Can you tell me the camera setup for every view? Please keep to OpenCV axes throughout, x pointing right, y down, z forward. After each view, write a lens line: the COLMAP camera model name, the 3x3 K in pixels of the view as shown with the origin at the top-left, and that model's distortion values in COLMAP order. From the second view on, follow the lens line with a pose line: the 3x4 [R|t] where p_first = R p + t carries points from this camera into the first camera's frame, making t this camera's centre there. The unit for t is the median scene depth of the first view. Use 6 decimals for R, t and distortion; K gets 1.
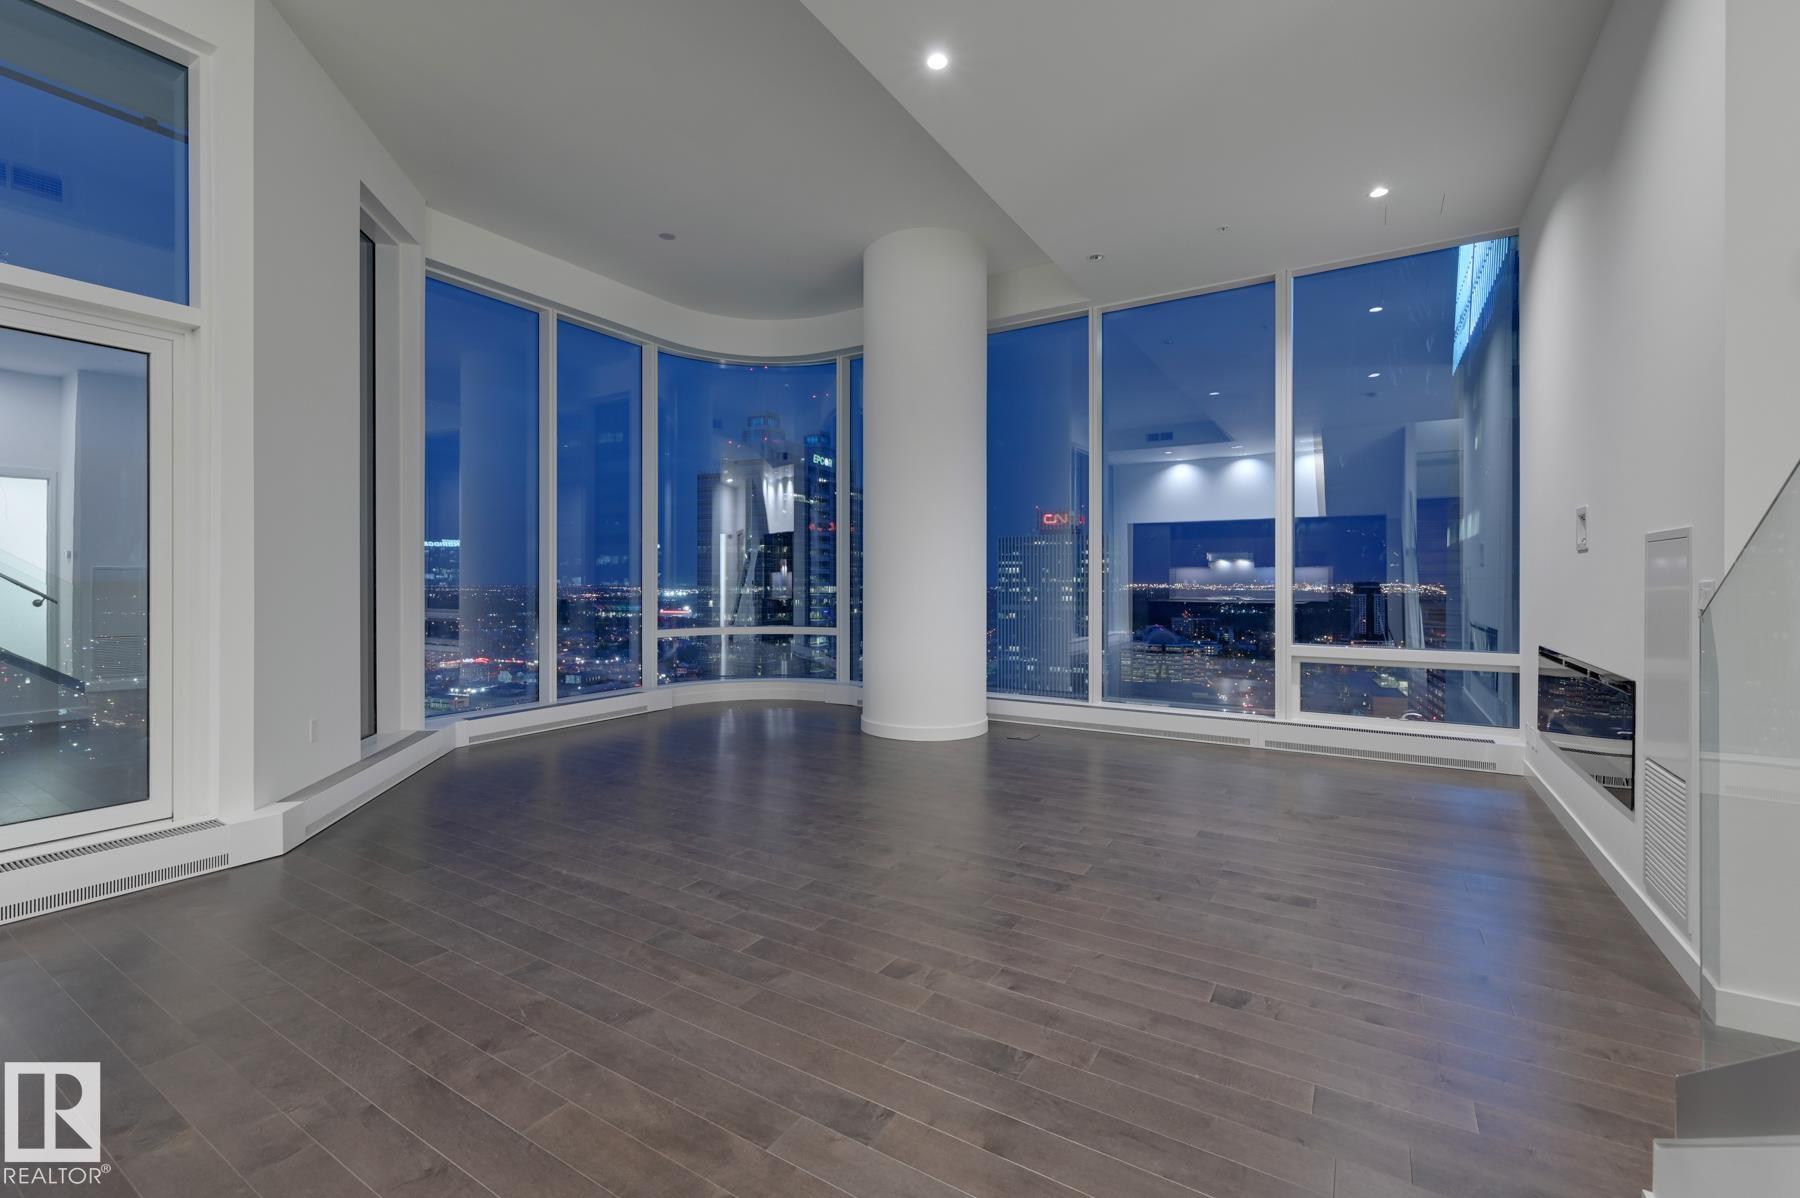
lens RADIAL K [[761.3, 0, 895.8], [0, 761.3, 580.8], [0, 0, 1]] dist [0.001456, 0.000165]
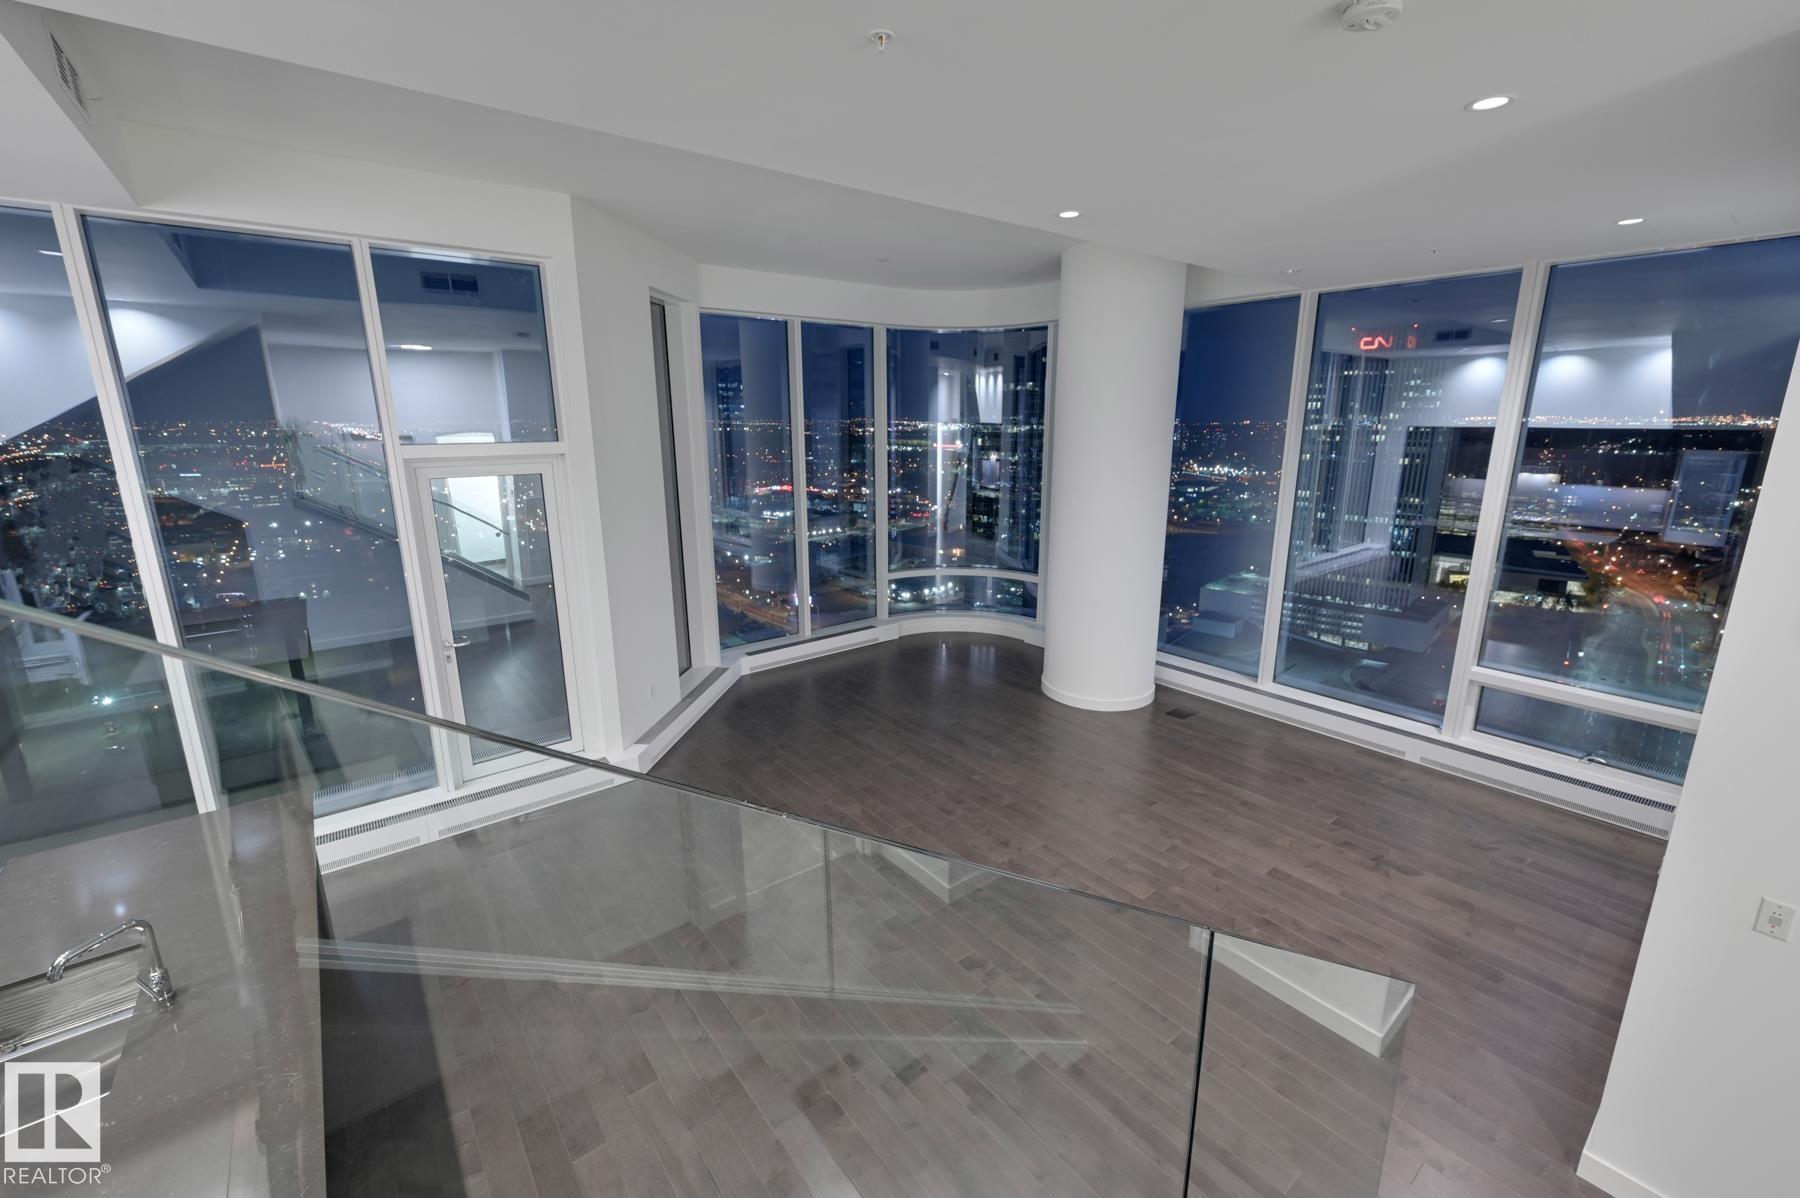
lens RADIAL K [[739.7, 0, 901.9], [0, 739.7, 590.5], [0, 0, 1]] dist [-0.000483, -0.000035]
pose [[0.941565, 0.071913, -0.329065, 0.119921], [0.005700, 0.973401, 0.229035, -0.218589], [0.336783, -0.217527, 0.916111, -0.098305]]
